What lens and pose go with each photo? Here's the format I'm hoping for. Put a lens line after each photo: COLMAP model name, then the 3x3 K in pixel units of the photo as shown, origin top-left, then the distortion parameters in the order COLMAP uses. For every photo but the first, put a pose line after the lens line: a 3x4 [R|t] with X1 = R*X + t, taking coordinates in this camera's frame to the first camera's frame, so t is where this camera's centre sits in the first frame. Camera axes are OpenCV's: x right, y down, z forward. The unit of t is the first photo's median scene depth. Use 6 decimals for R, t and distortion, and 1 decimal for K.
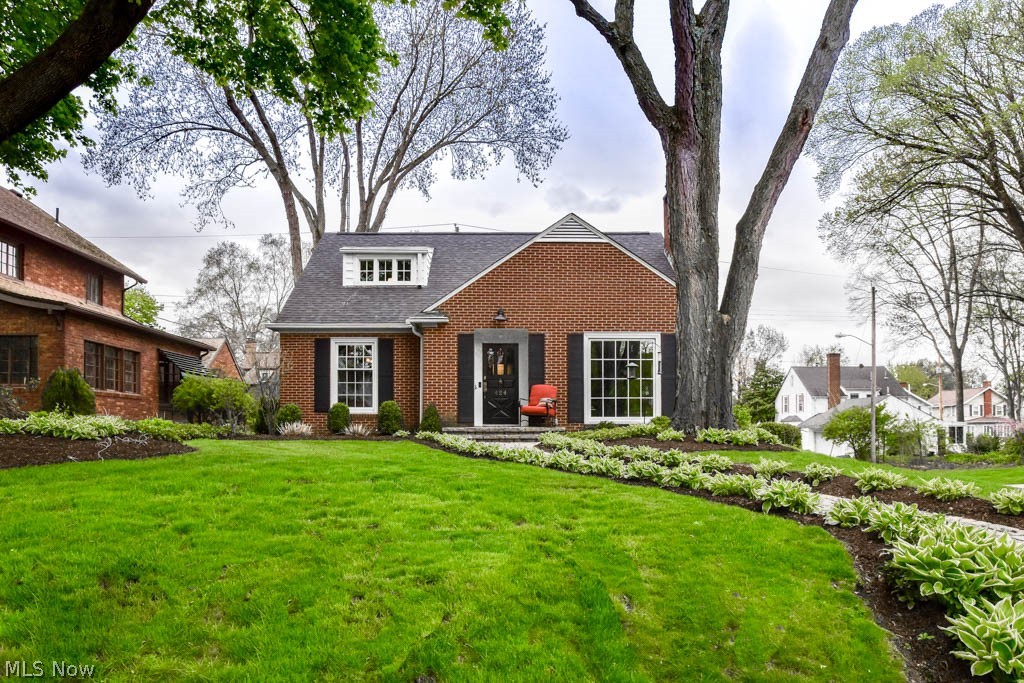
lens RADIAL K [[777.2, 0, 513.7], [0, 777.2, 328.7], [0, 0, 1]] dist [-0.184921, 0.000461]
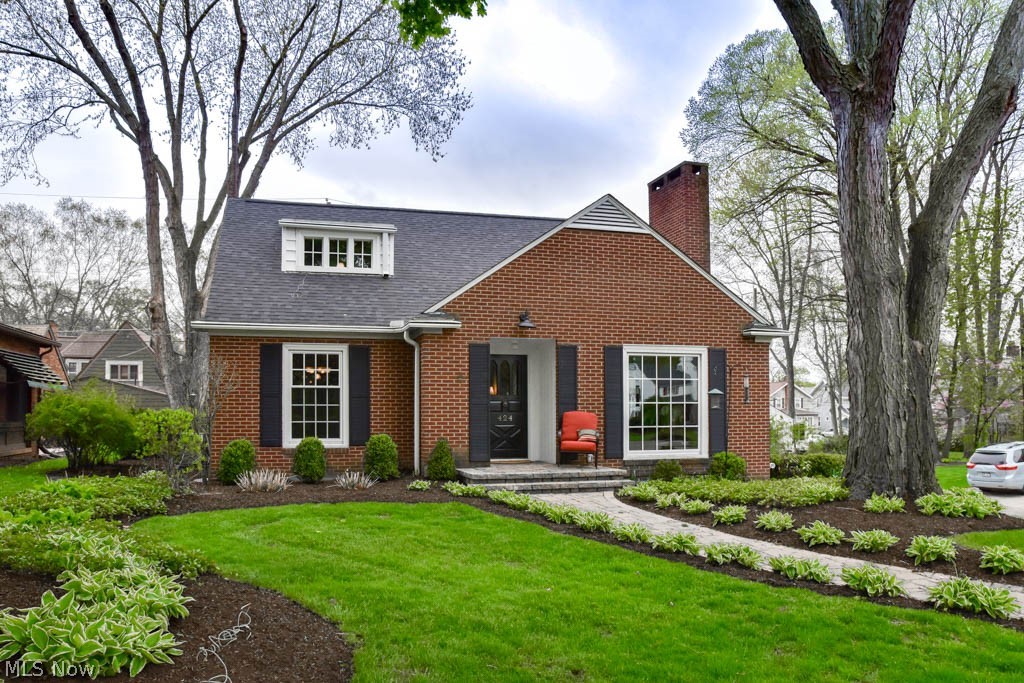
lens RADIAL K [[780.9, 0, 512.0], [0, 780.9, 341.5], [0, 0, 1]] dist [-0.150759, 0.096795]
pose [[0.968233, 0.022188, 0.249064, -0.208754], [-0.031099, 0.999007, 0.031900, -0.019742], [-0.248109, -0.038632, 0.967962, 0.241656]]
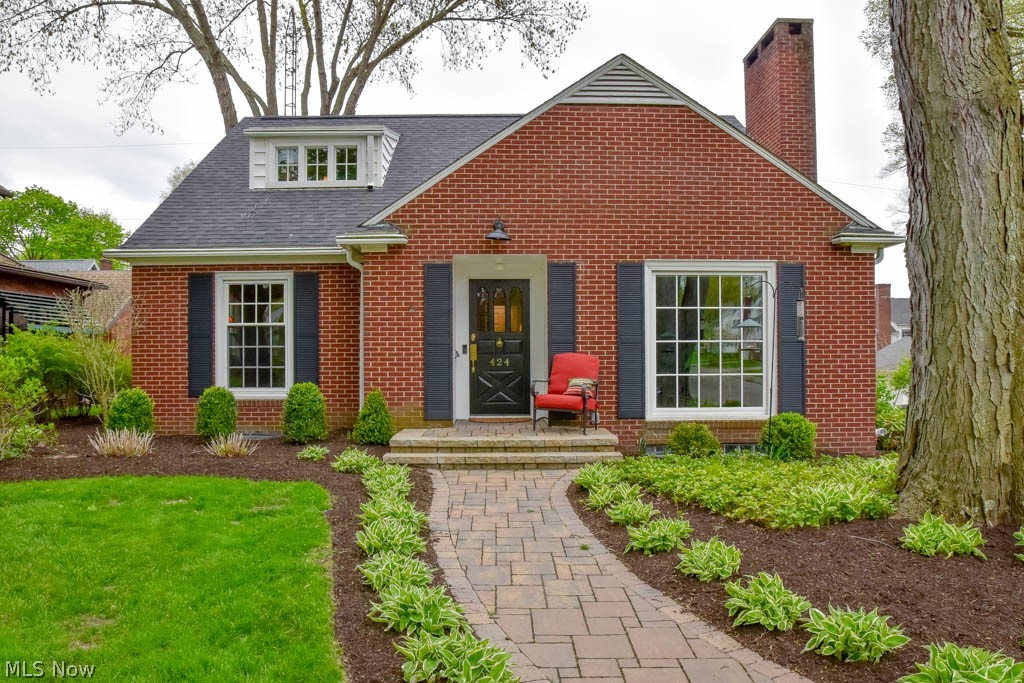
lens RADIAL K [[789.5, 0, 510.0], [0, 789.5, 314.5], [0, 0, 1]] dist [-0.152890, 0.102728]
pose [[0.999925, -0.003182, -0.011821, -0.001759], [0.004055, 0.997206, 0.074595, 0.000596], [0.011551, -0.074637, 0.997144, 0.398655]]
